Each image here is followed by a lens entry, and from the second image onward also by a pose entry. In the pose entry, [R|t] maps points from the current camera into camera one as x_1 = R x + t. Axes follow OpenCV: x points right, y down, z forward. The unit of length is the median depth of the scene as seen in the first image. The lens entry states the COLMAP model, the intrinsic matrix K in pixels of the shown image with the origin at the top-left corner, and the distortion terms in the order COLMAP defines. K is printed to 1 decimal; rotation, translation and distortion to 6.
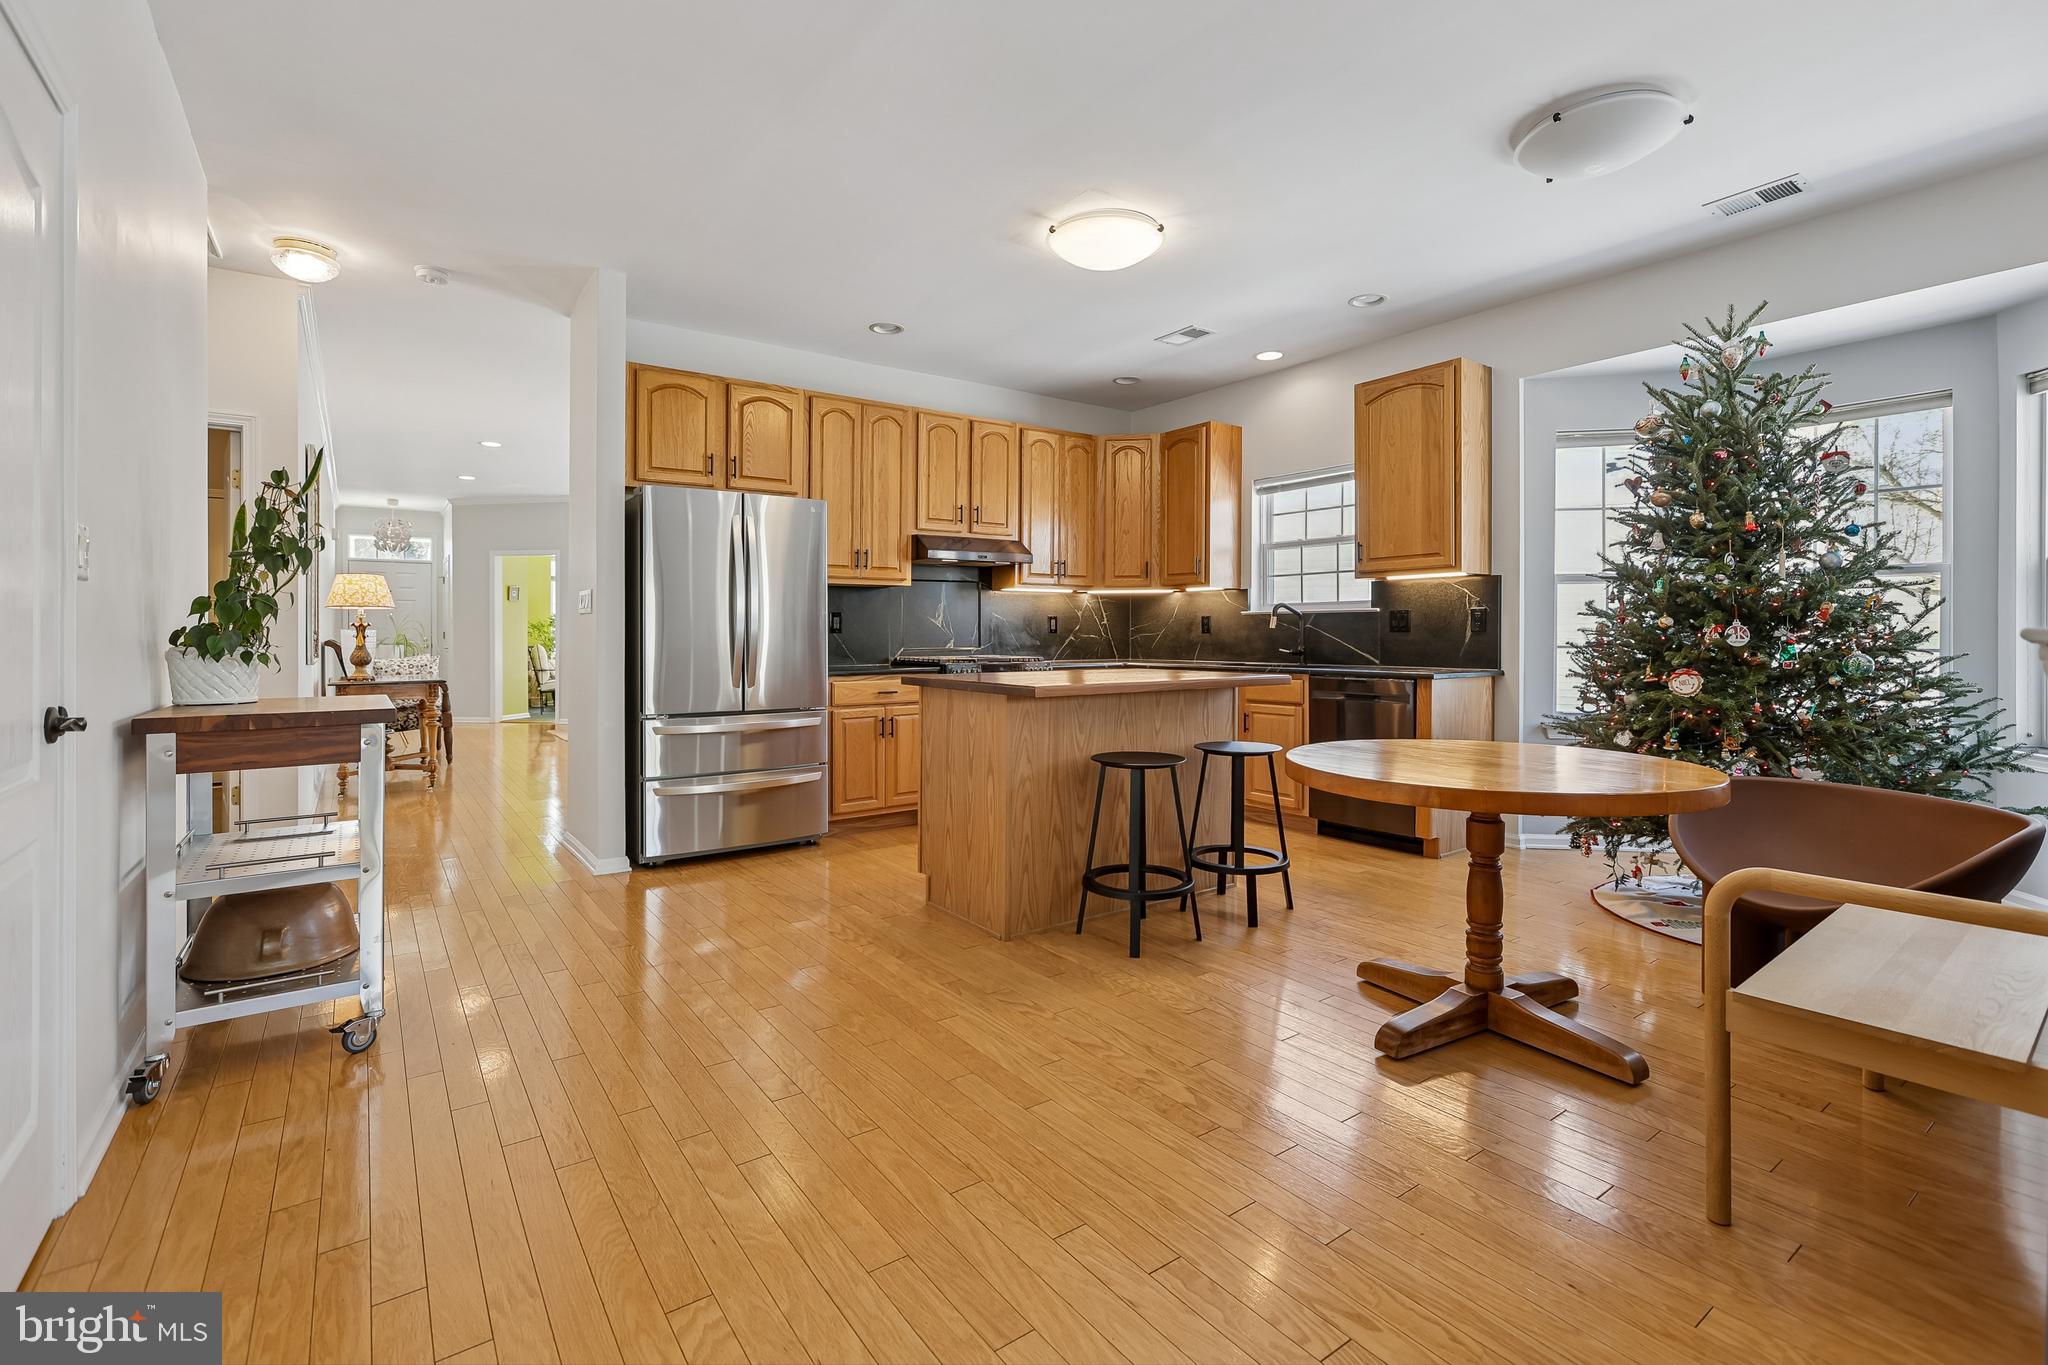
lens RADIAL K [[918.8, 0, 1015.8], [0, 918.8, 641.7], [0, 0, 1]] dist [-0.002126, 0.000194]
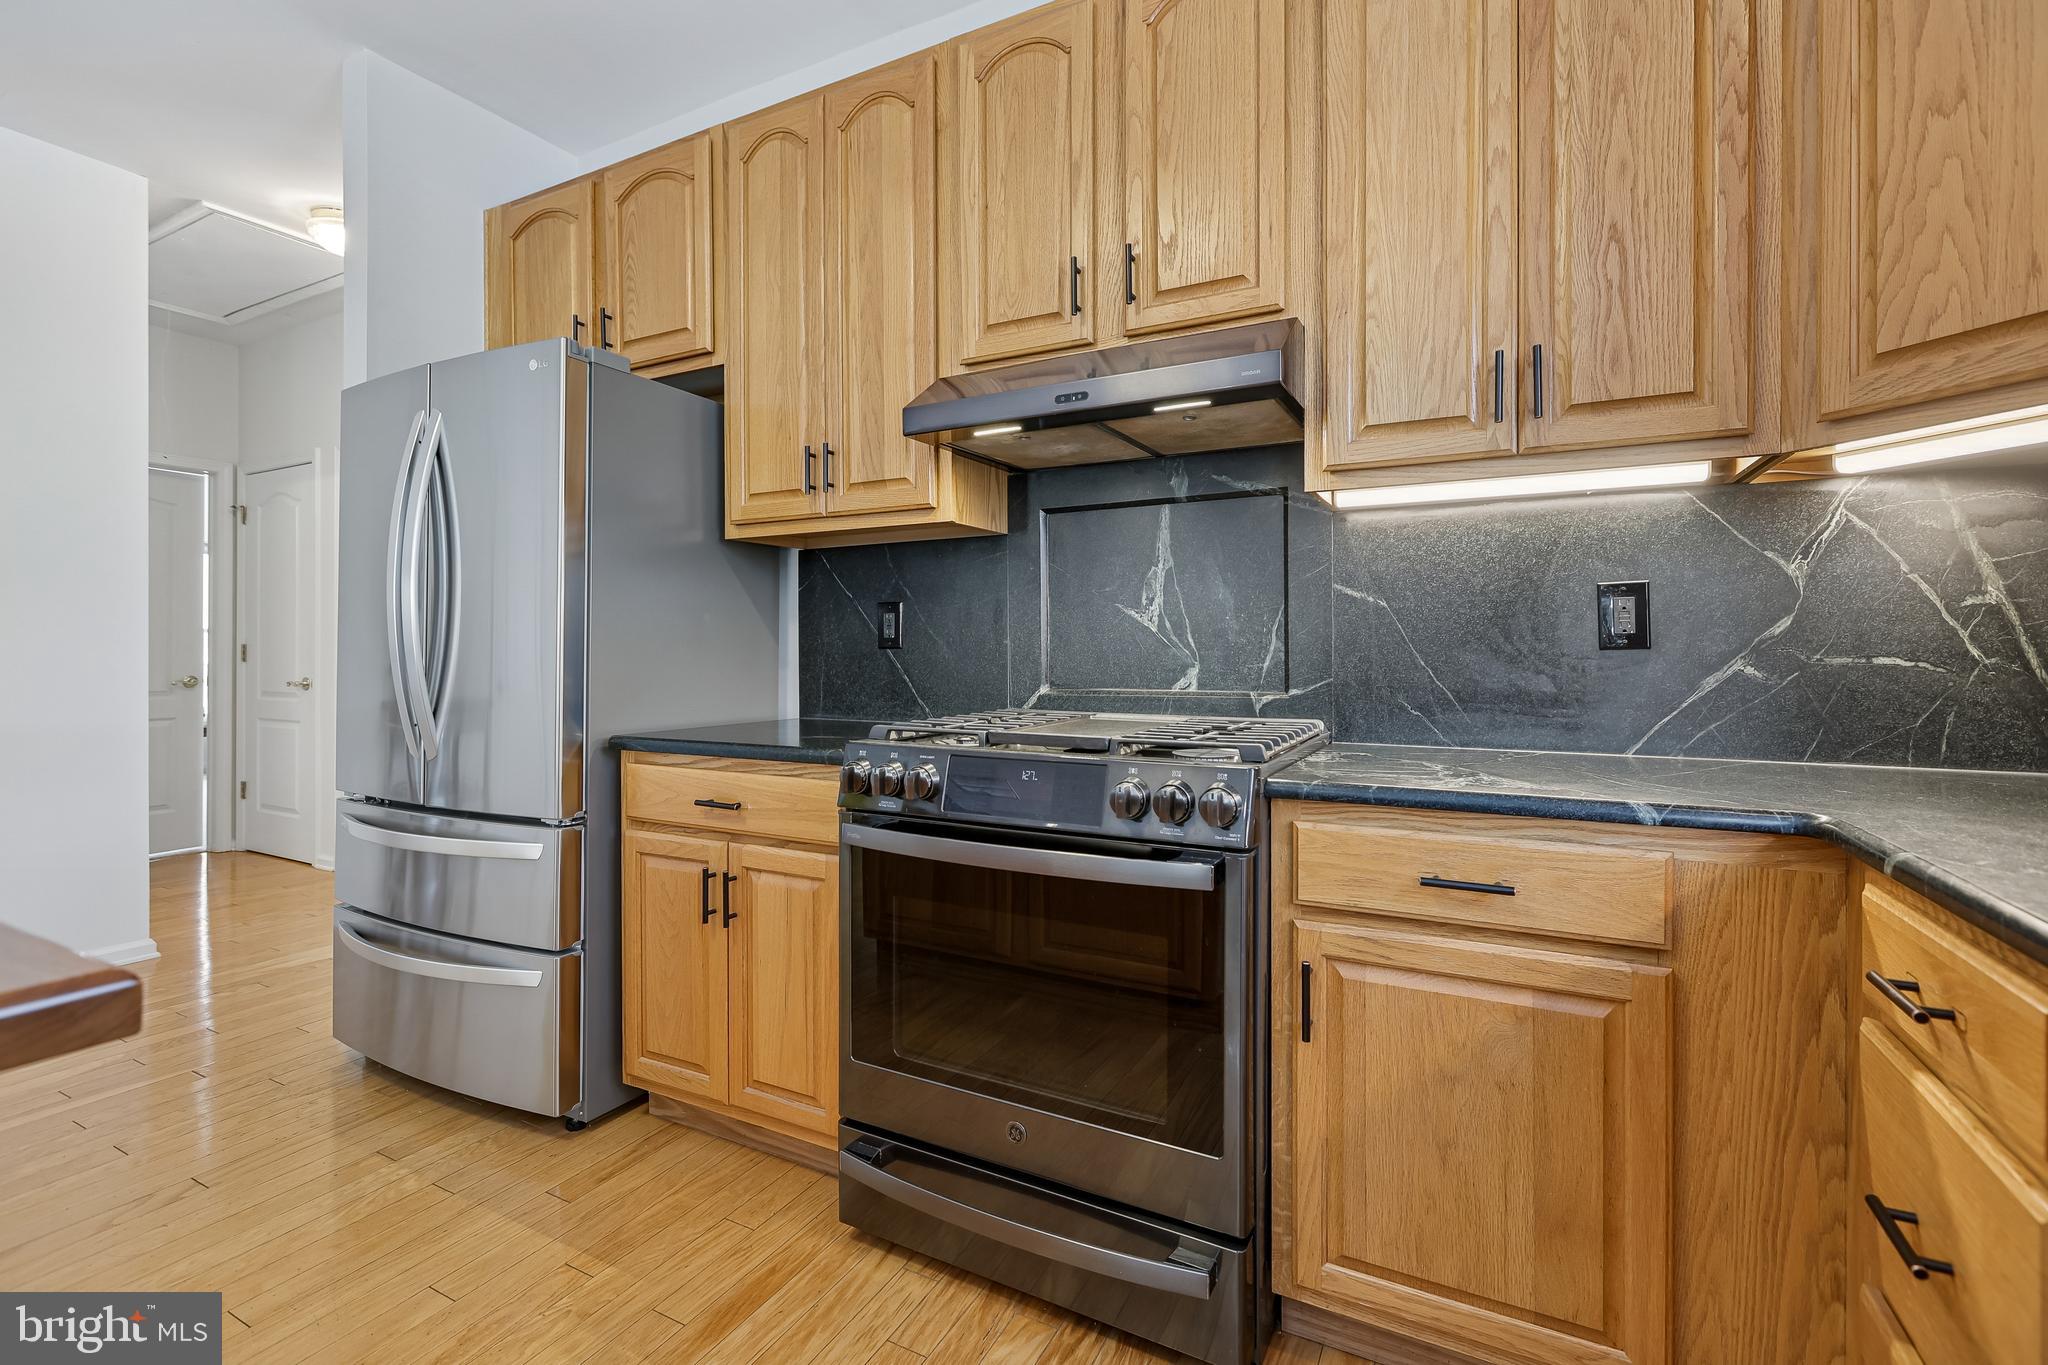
lens RADIAL K [[908.4, 0, 1025.2], [0, 908.4, 654.1], [0, 0, 1]] dist [-0.001707, 0.000308]
pose [[0.450847, 0.003080, -0.892596, 0.240330], [-0.008914, 0.999960, -0.001052, -0.007529], [0.892557, 0.008431, 0.450856, 0.908287]]
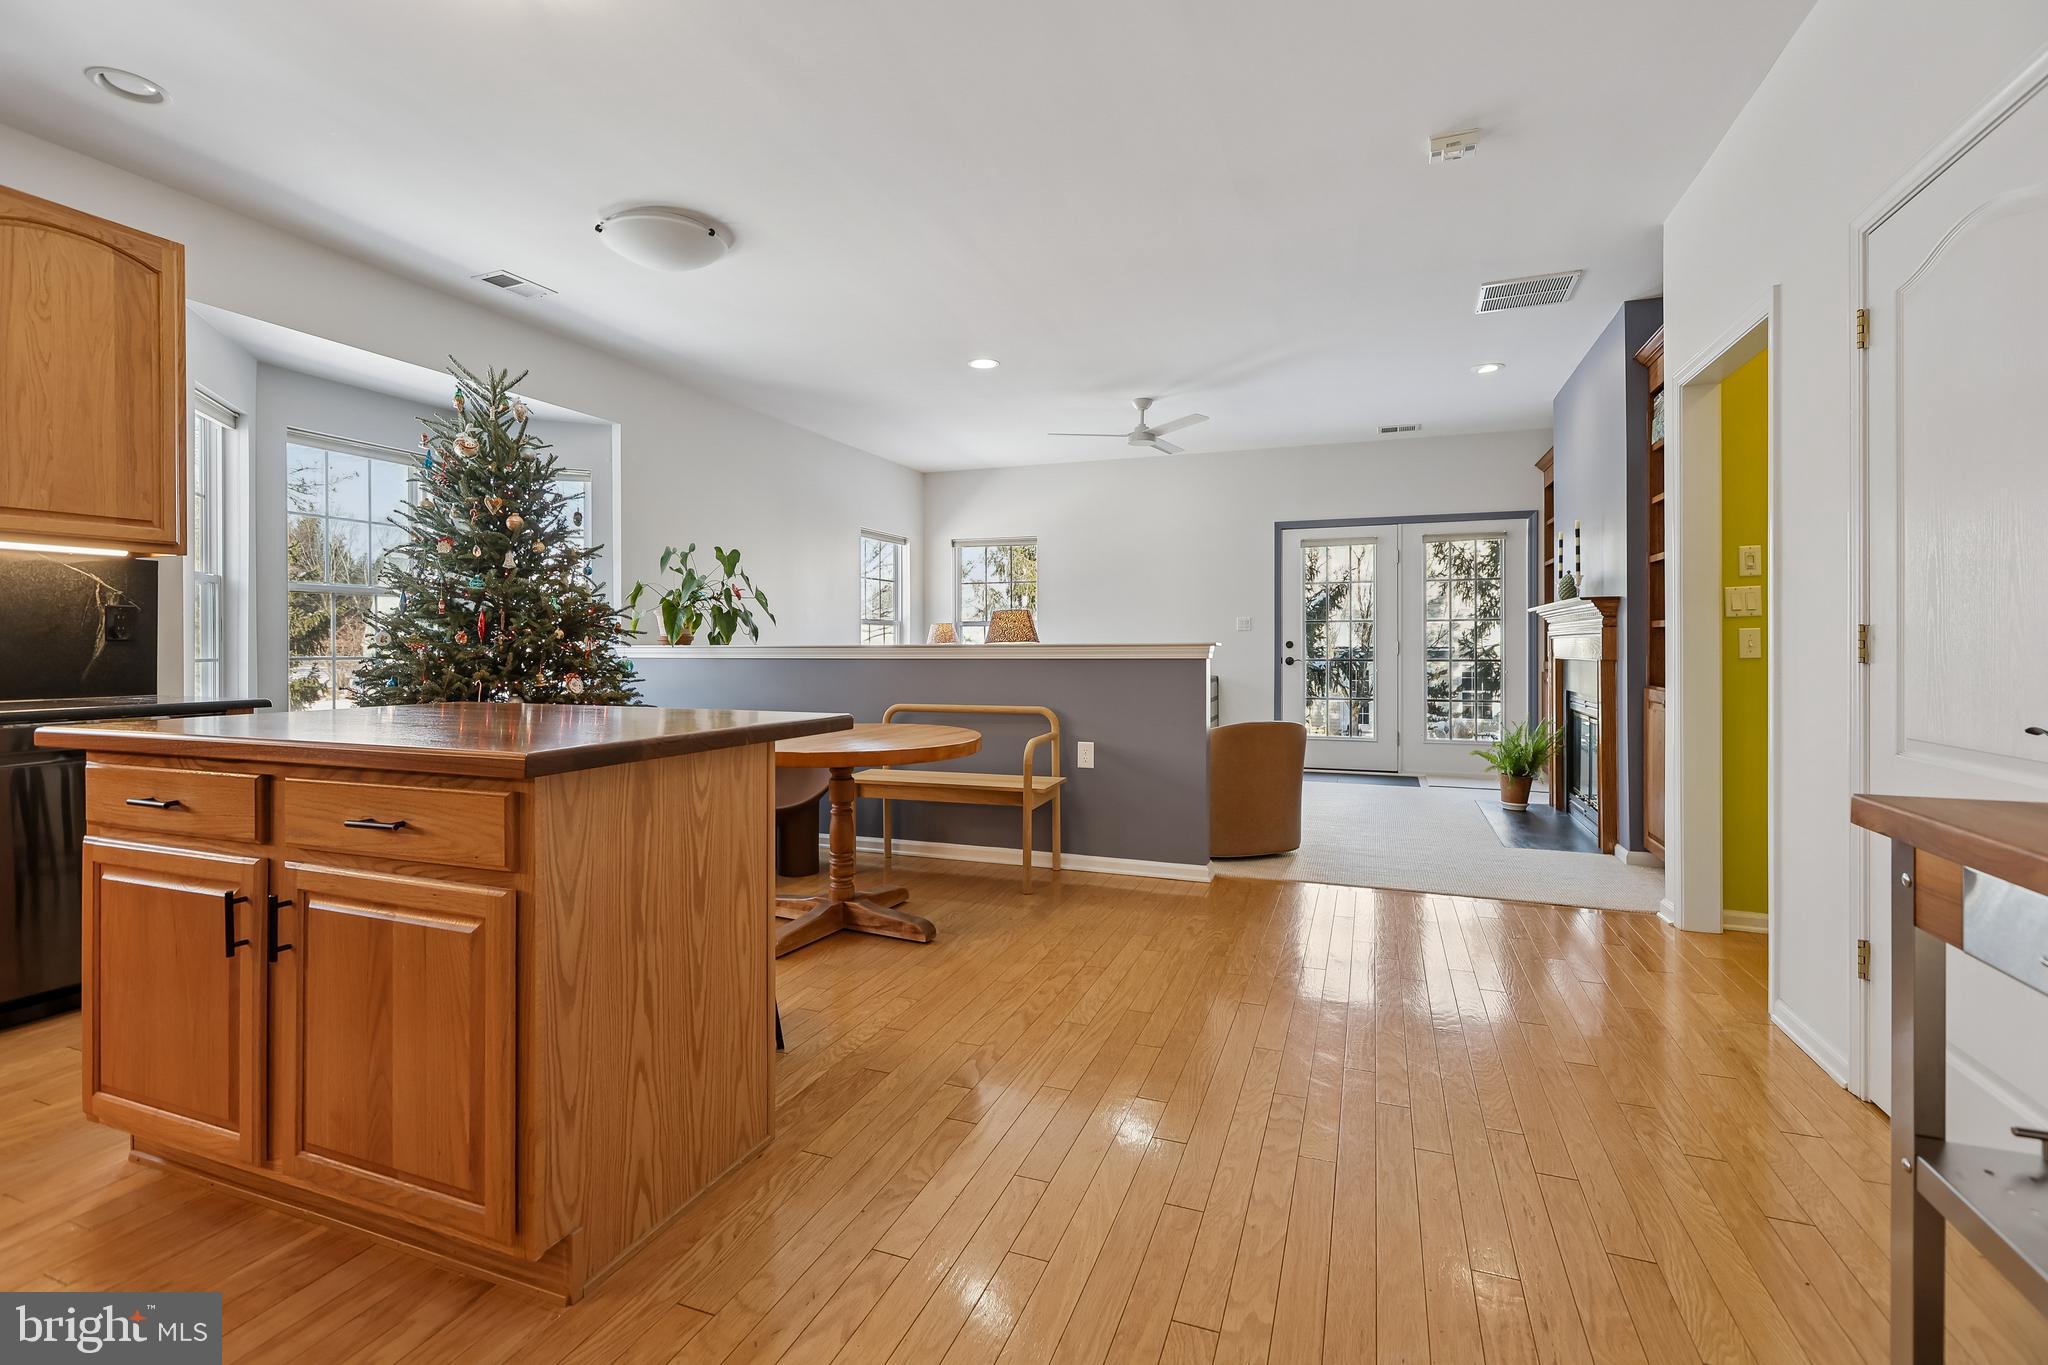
lens RADIAL K [[919.4, 0, 1027.8], [0, 919.4, 643.1], [0, 0, 1]] dist [-0.002108, 0.001638]
pose [[-0.554655, 0.003048, 0.832075, -0.388571], [0.007527, 0.999971, 0.001355, -0.004623], [-0.832046, 0.007015, -0.554662, 0.747521]]
